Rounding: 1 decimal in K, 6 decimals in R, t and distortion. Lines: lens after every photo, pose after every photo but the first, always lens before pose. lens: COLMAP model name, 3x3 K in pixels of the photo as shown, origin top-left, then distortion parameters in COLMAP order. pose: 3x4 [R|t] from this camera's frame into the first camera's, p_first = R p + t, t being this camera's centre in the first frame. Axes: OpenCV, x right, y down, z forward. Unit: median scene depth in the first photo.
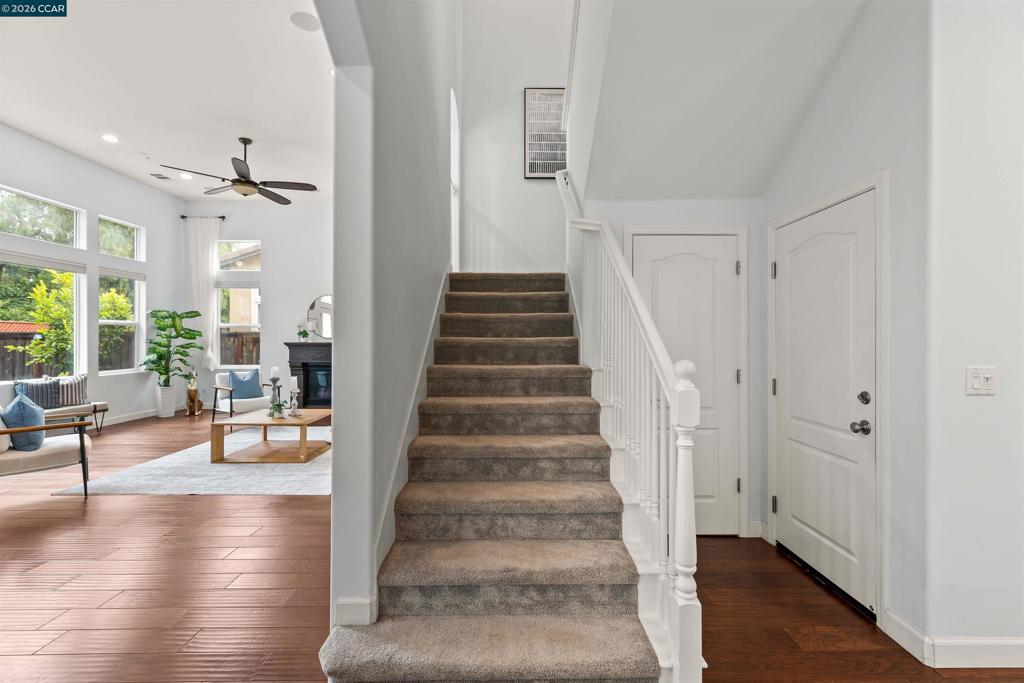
lens RADIAL K [[465.4, 0, 513.9], [0, 465.4, 337.6], [0, 0, 1]] dist [0.003380, 0.000179]
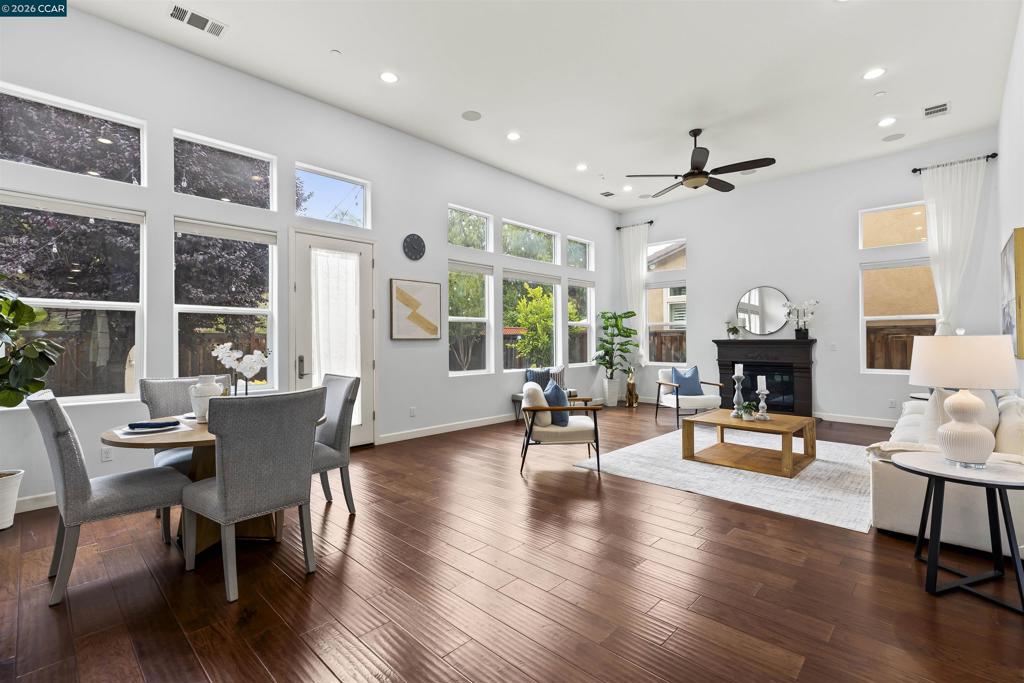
lens RADIAL K [[465.4, 0, 505.5], [0, 465.4, 342.0], [0, 0, 1]] dist [0.003380, 0.000179]
pose [[0.708423, -0.003599, -0.705778, -0.128724], [0.010052, 0.999937, 0.004991, 0.006427], [0.705716, -0.010630, 0.708415, 0.017338]]
